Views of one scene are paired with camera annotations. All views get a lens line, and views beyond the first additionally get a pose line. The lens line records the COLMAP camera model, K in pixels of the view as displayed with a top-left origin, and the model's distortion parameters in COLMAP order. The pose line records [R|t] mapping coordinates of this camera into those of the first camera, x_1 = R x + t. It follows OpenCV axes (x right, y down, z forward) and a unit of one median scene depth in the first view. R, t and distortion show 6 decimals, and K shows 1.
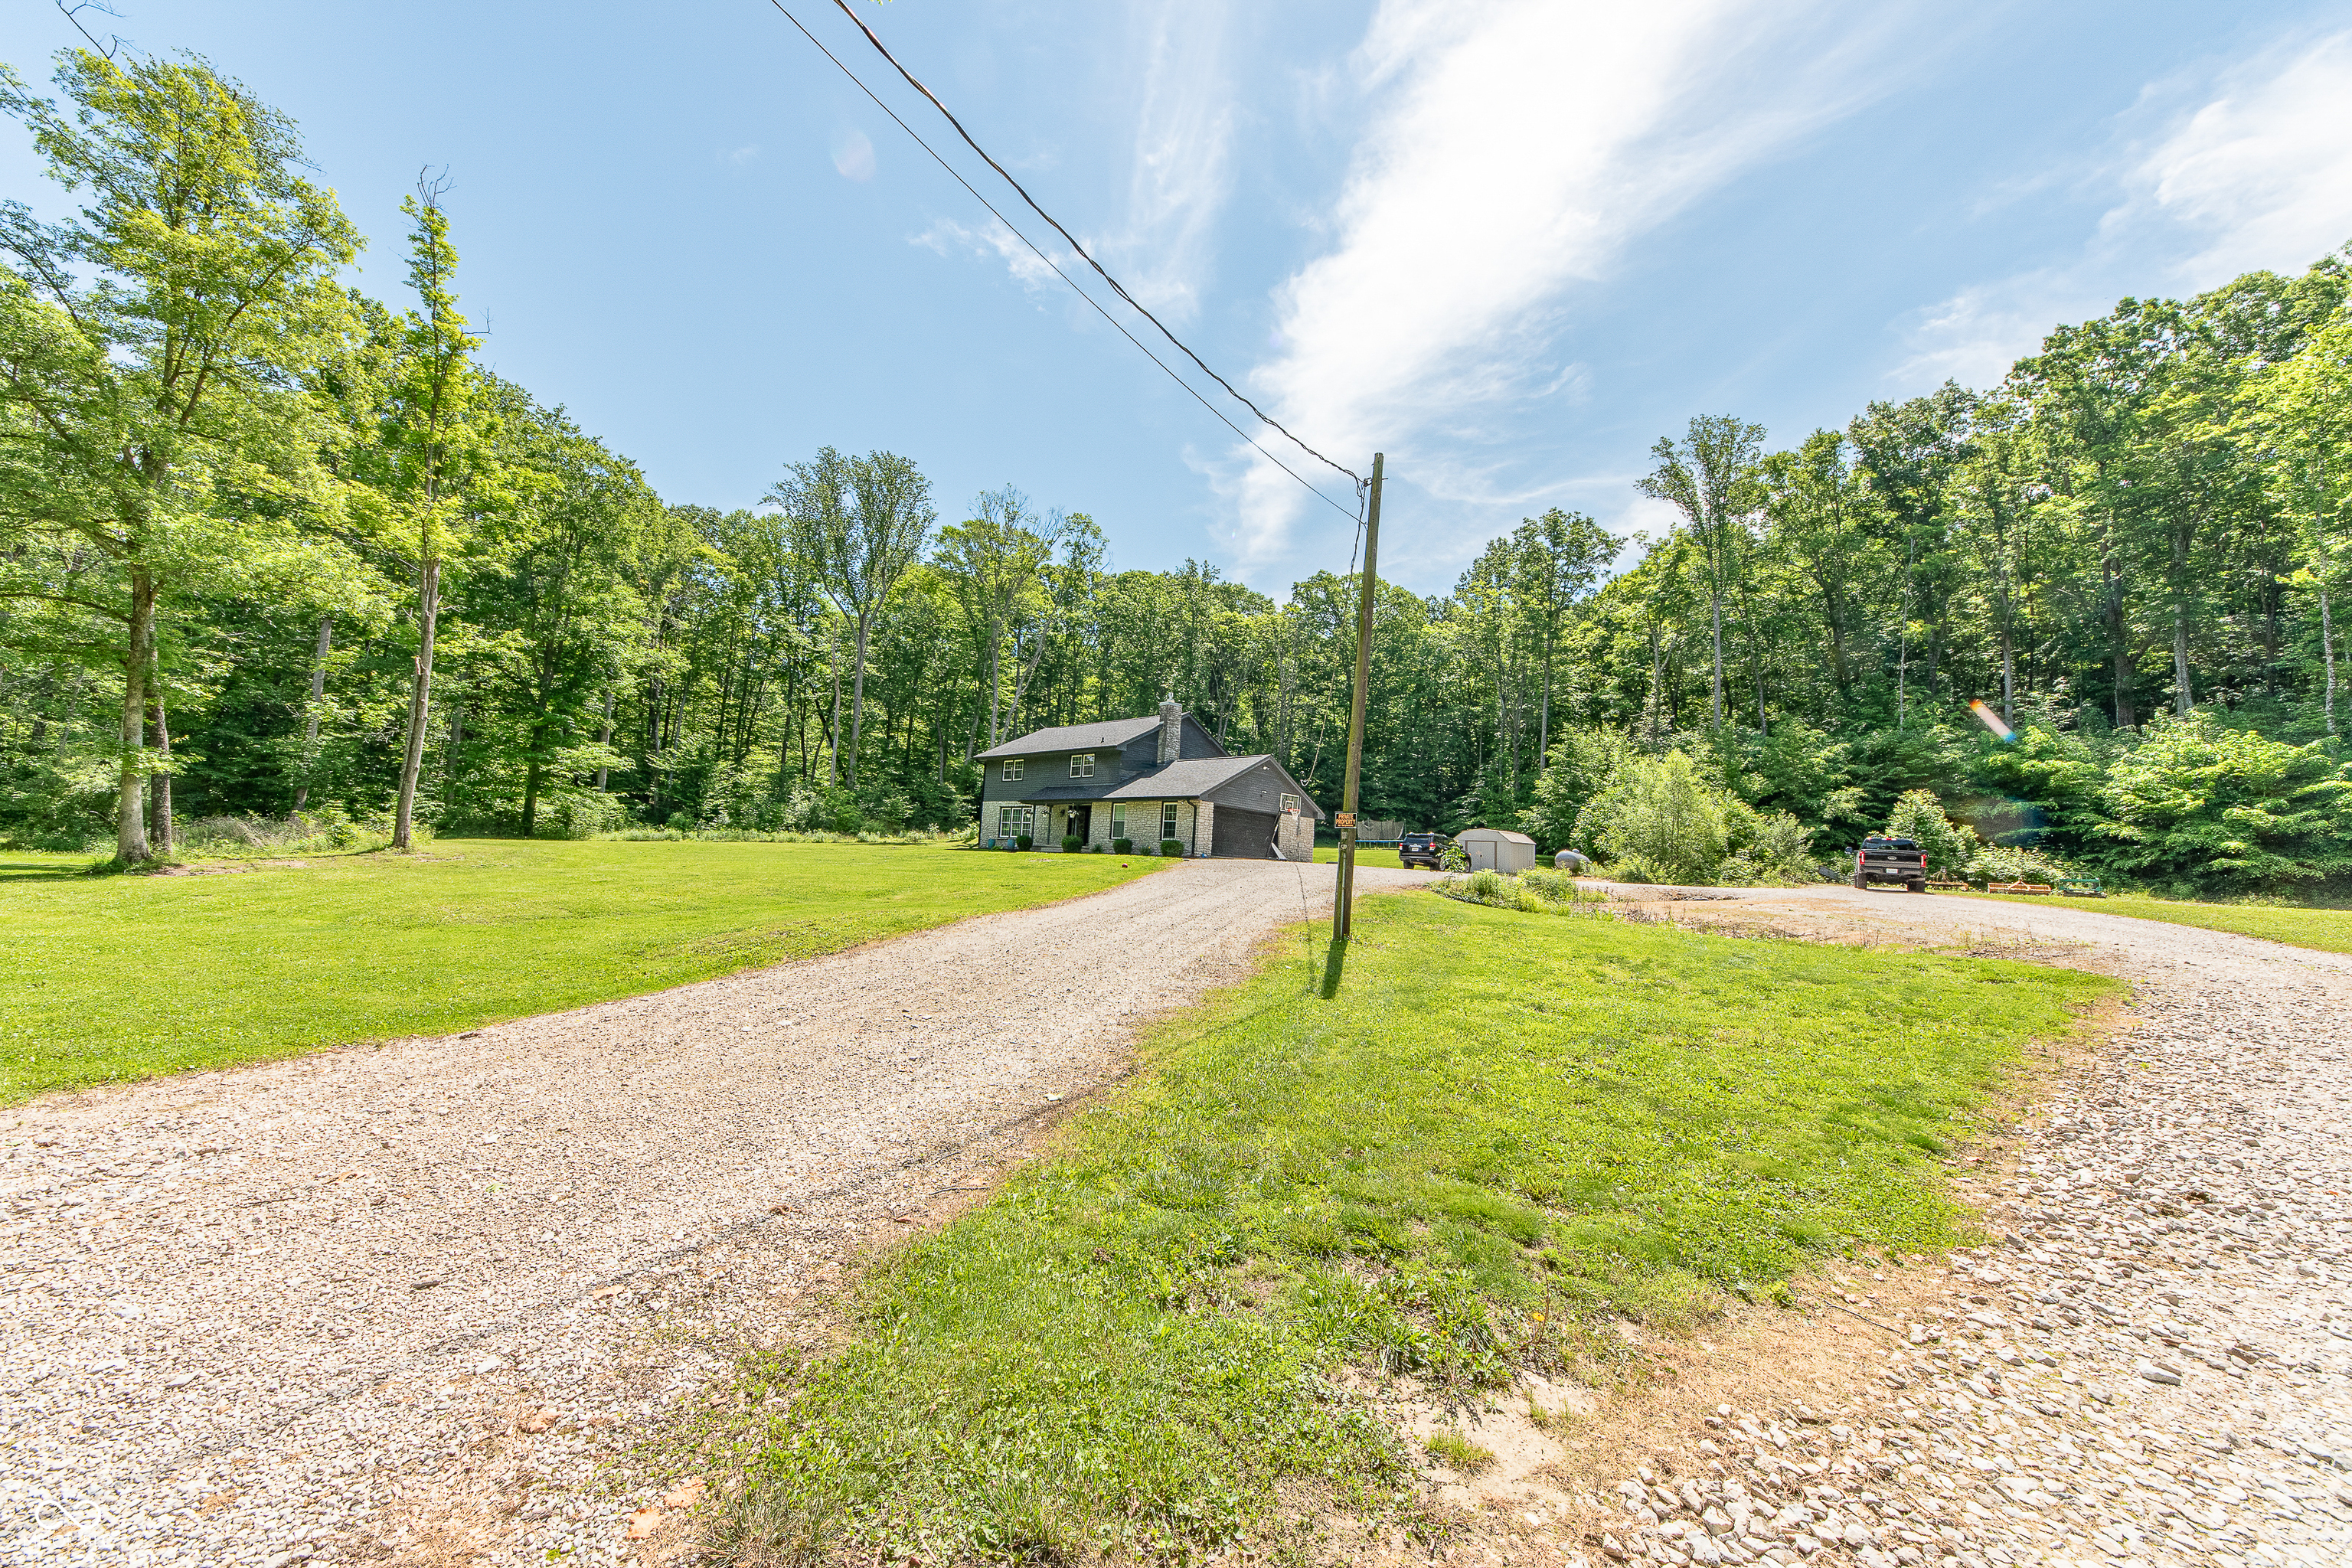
lens RADIAL K [[834.1, 0, 1180.2], [0, 834.1, 783.6], [0, 0, 1]] dist [-0.009900, 0.003709]
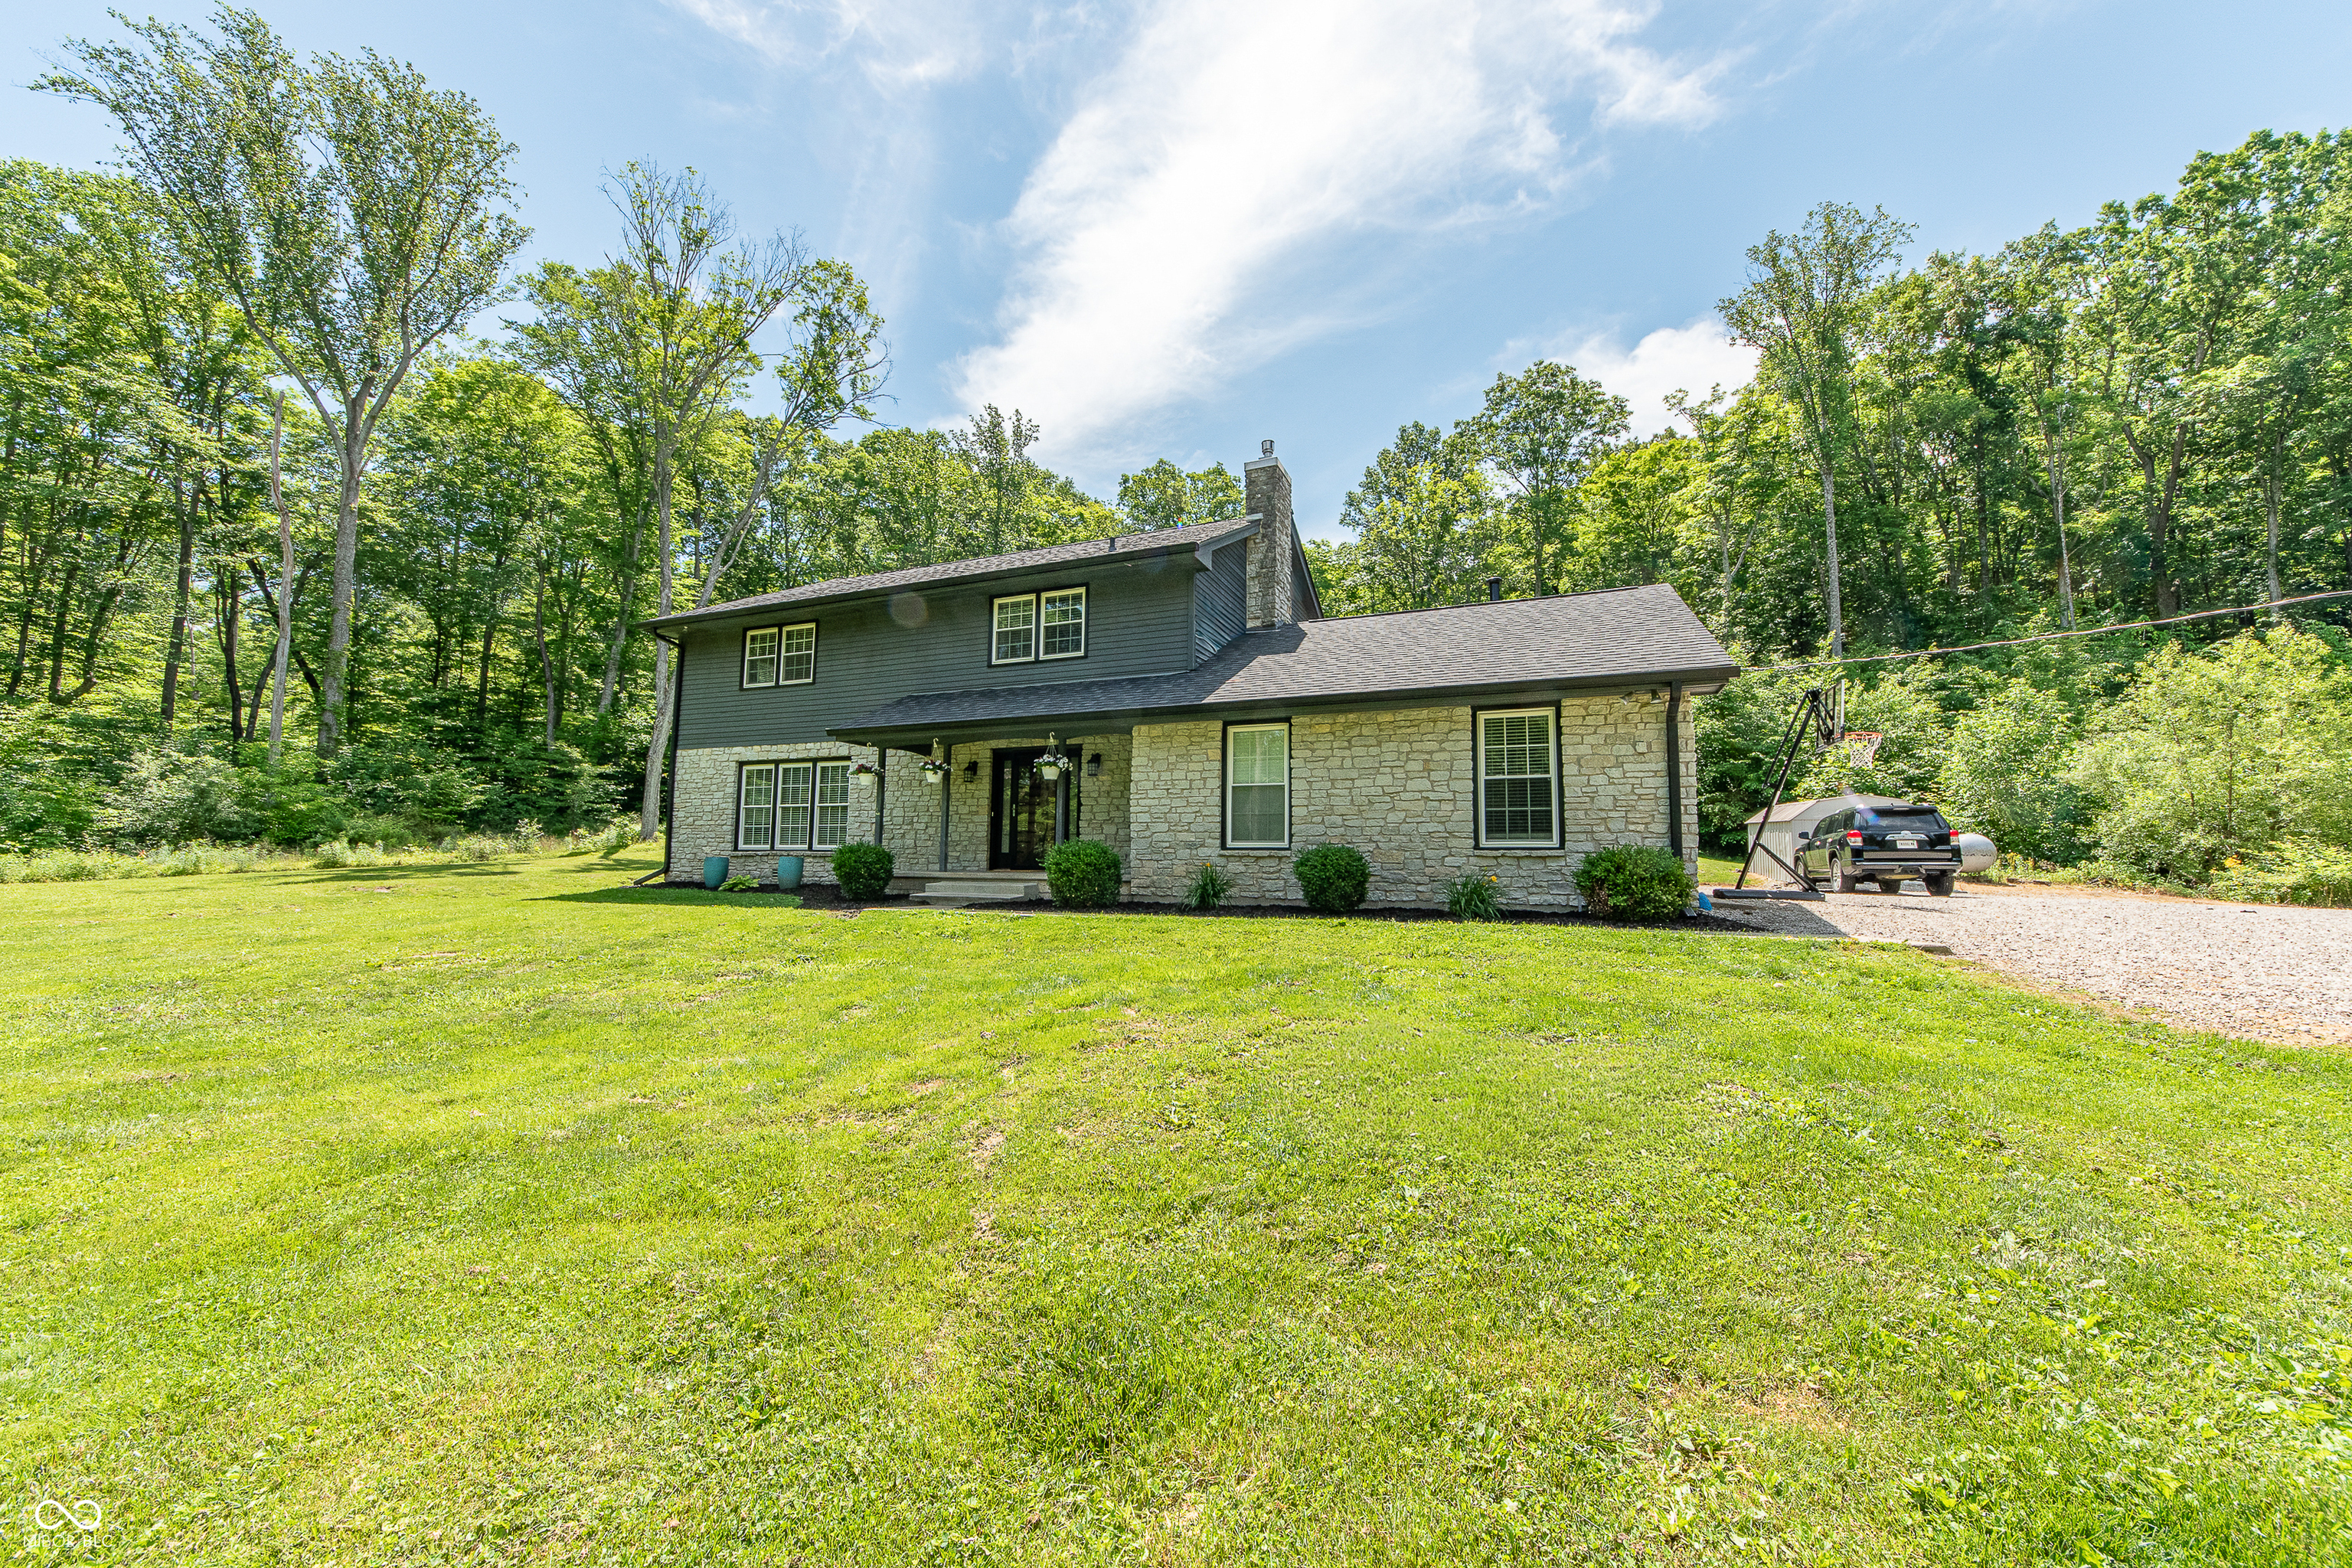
lens RADIAL K [[867.6, 0, 1172.5], [0, 867.6, 781.9], [0, 0, 1]] dist [-0.014916, 0.005547]
pose [[0.942312, -0.013626, 0.334457, -0.123002], [0.008718, 0.999831, 0.016172, 0.023307], [-0.334621, -0.012323, 0.942272, 0.443505]]
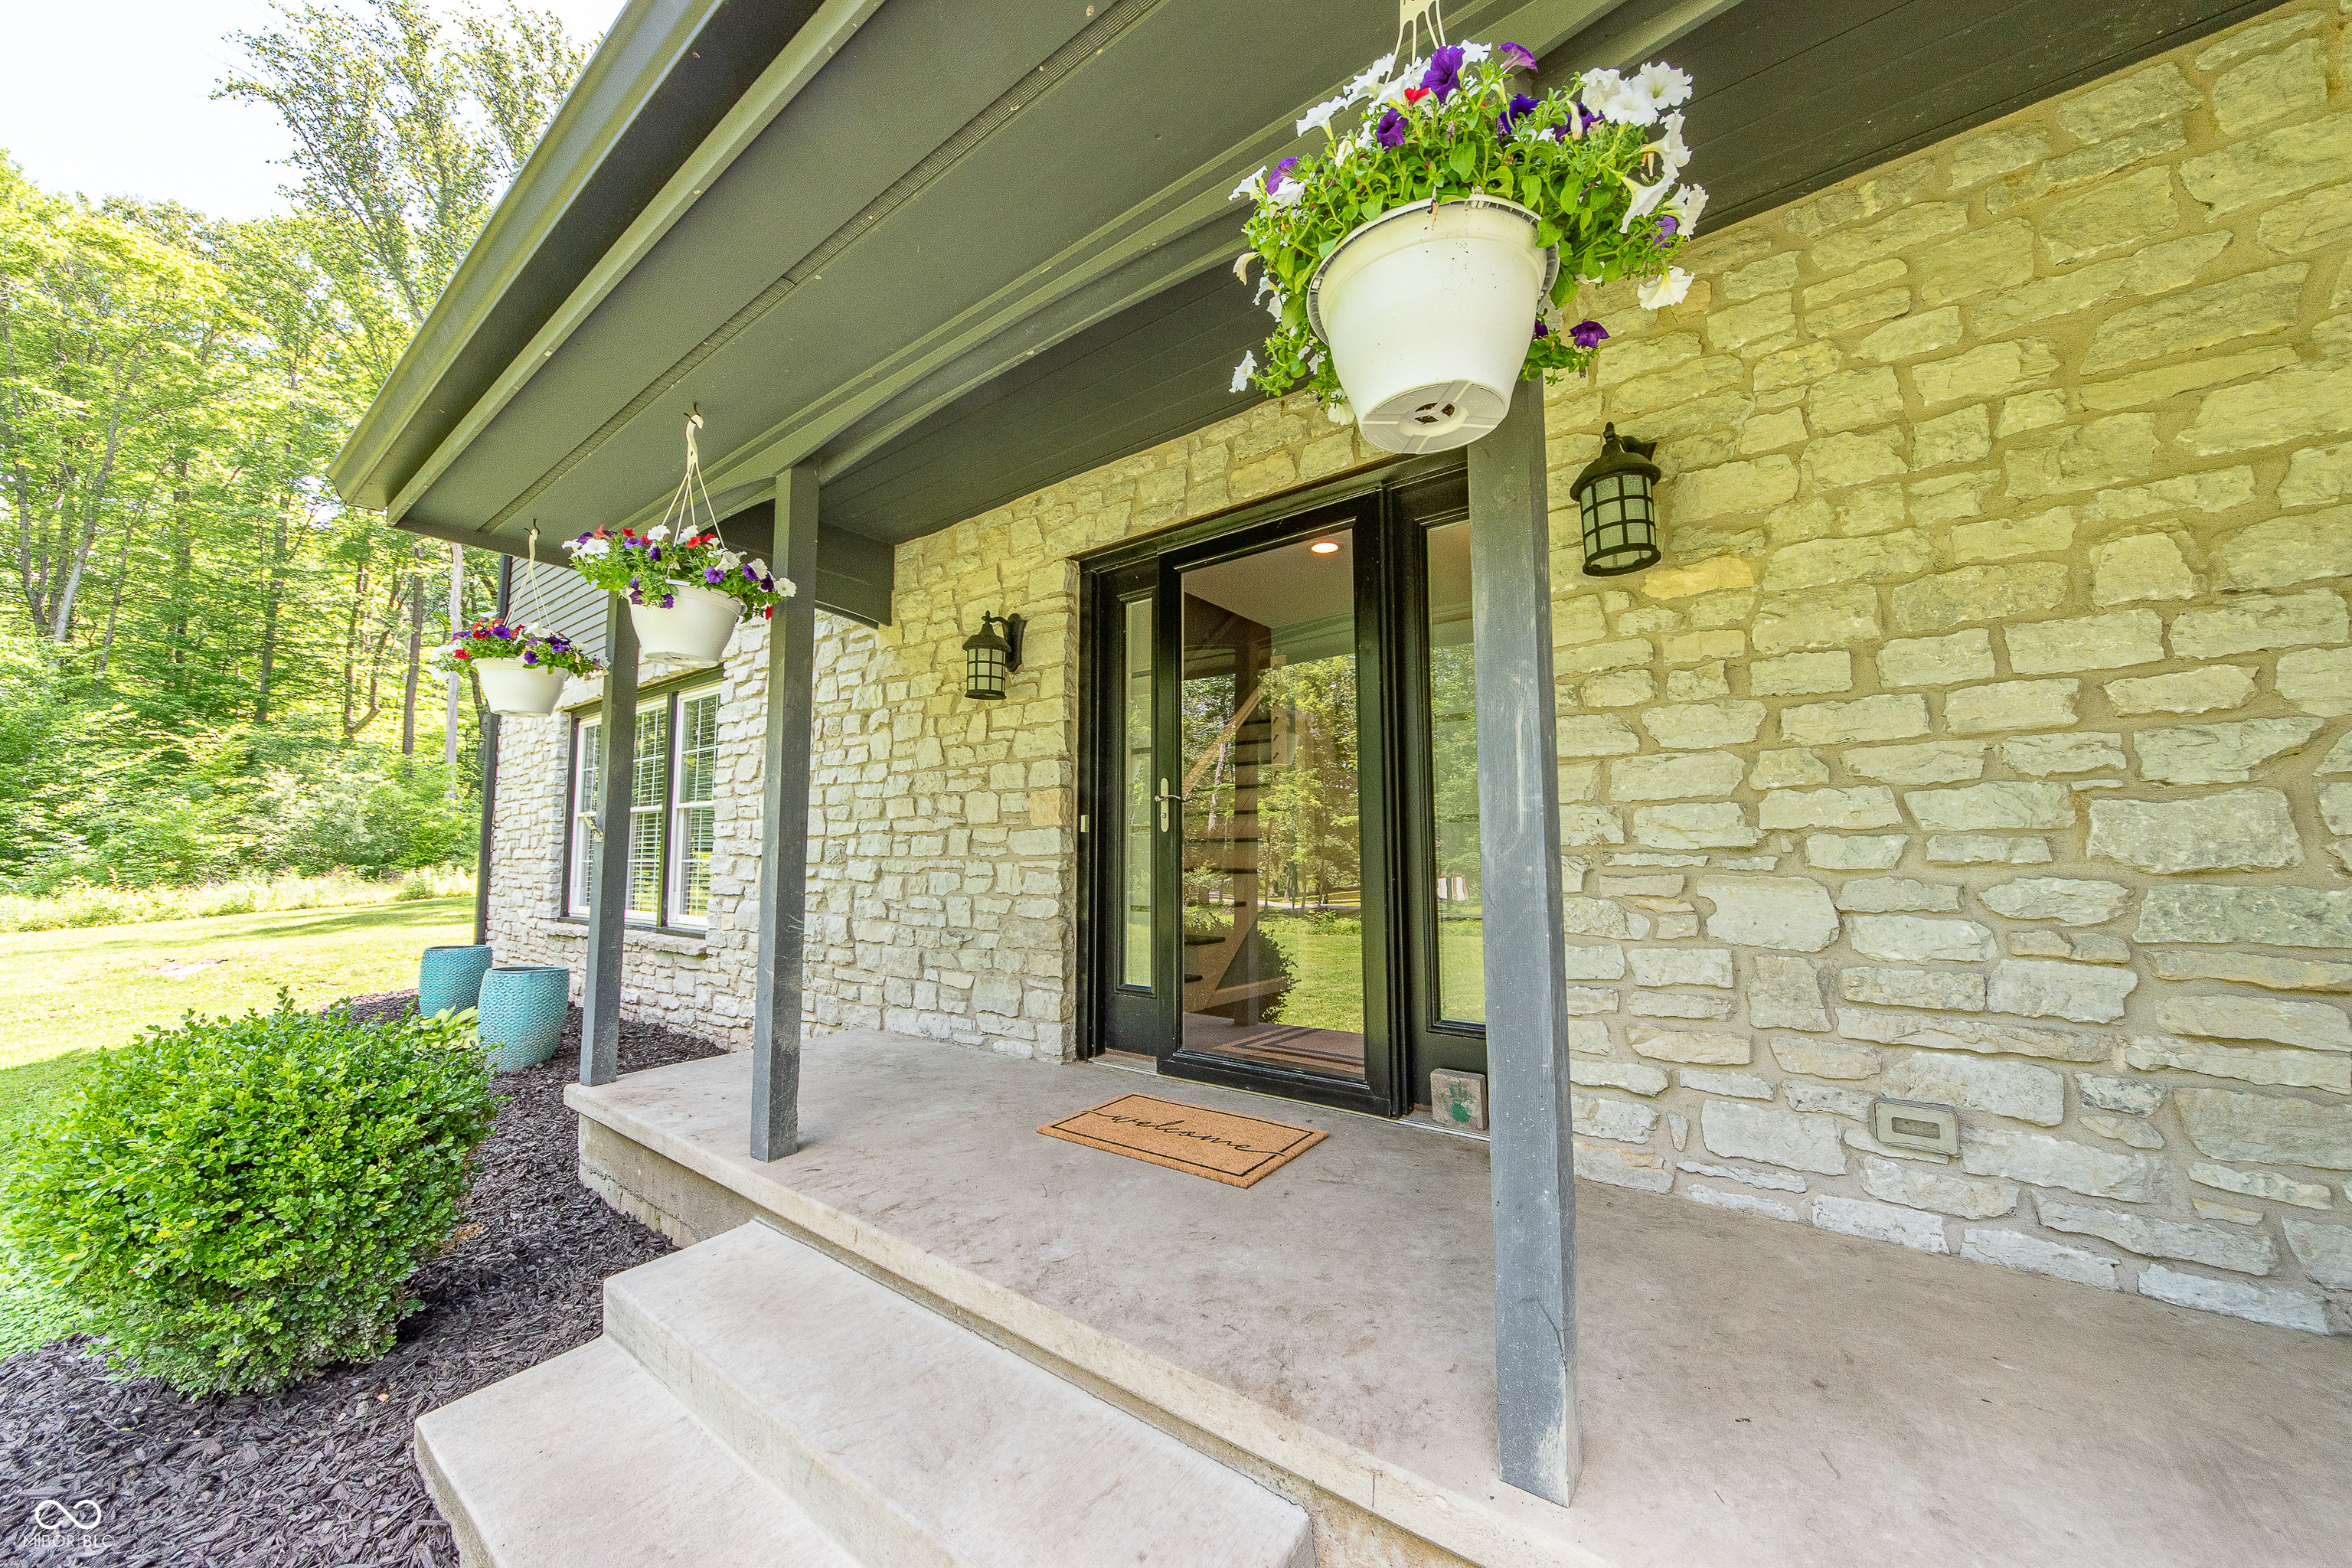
lens RADIAL K [[836.5, 0, 1176.0], [0, 836.5, 784.0], [0, 0, 1]] dist [0.001112, 0.000169]
pose [[0.994873, -0.056014, 0.084197, -0.089544], [0.054346, 0.998280, 0.021981, 0.031874], [-0.085284, -0.017293, 0.996207, 0.622974]]
